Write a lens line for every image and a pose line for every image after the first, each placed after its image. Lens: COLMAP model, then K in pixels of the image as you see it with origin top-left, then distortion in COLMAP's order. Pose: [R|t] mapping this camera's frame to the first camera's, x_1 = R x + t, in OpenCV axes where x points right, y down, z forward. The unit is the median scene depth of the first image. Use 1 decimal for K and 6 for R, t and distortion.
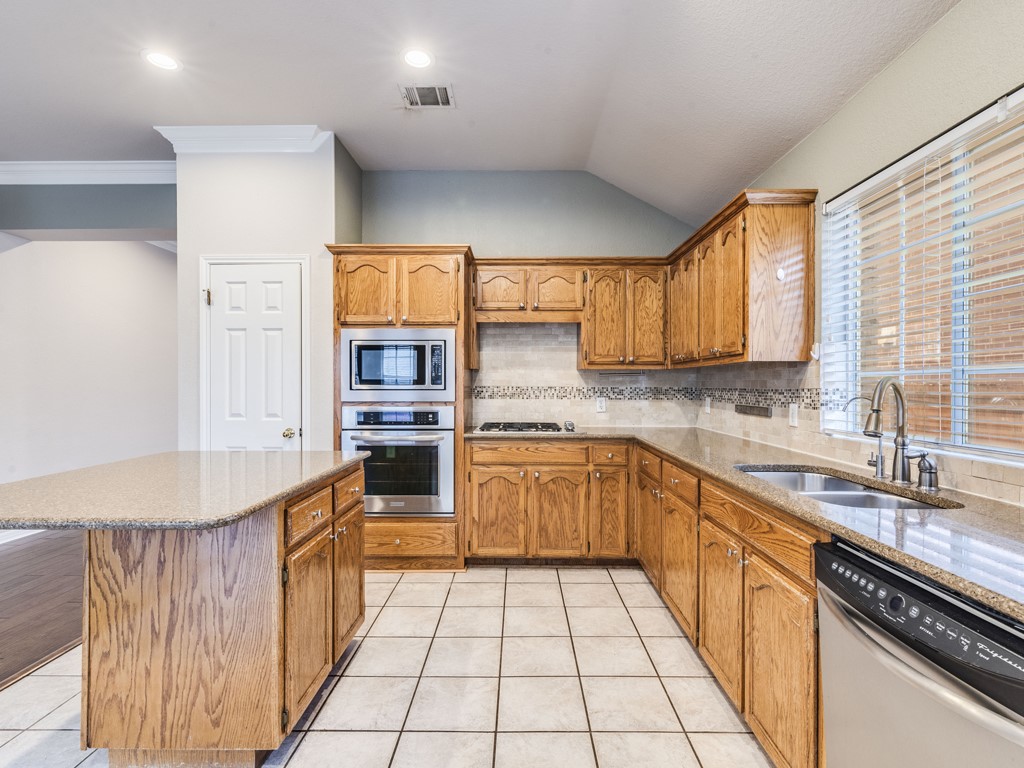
lens RADIAL K [[513.3, 0, 513.9], [0, 513.3, 385.4], [0, 0, 1]] dist [-0.000603, -0.000127]
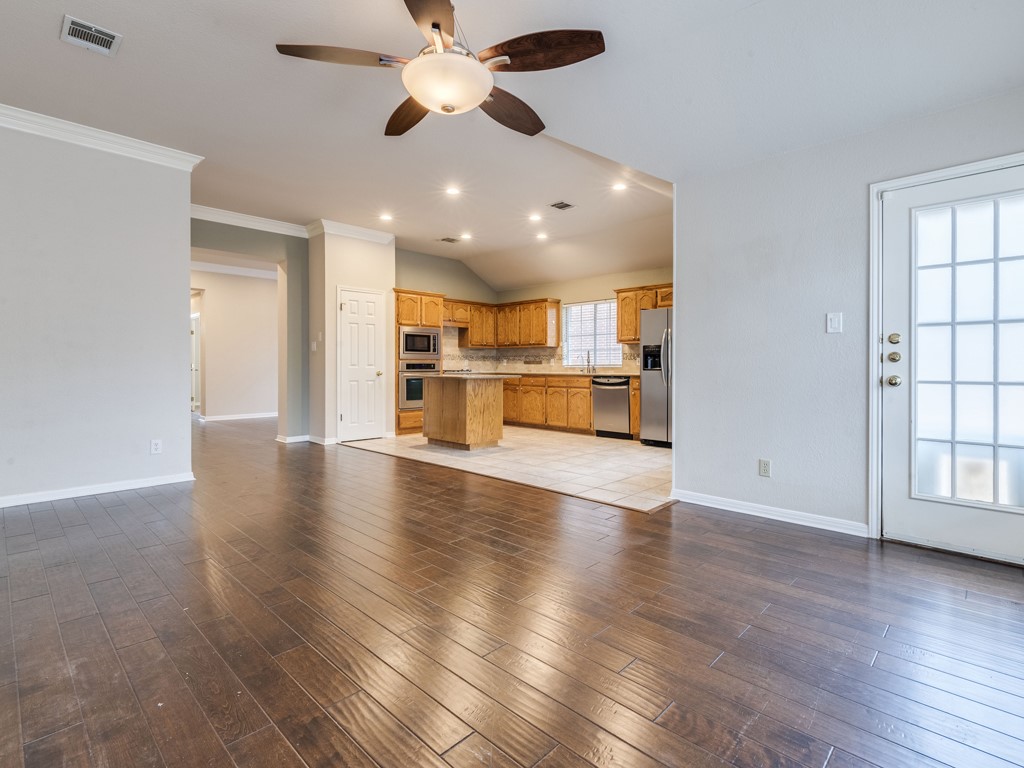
lens RADIAL K [[513.3, 0, 511.2], [0, 513.3, 375.9], [0, 0, 1]] dist [-0.000603, -0.000127]
pose [[0.692205, -0.012557, 0.721592, -1.609611], [0.001250, 0.999868, 0.016200, 0.069915], [-0.721700, -0.010312, 0.692129, -0.890784]]
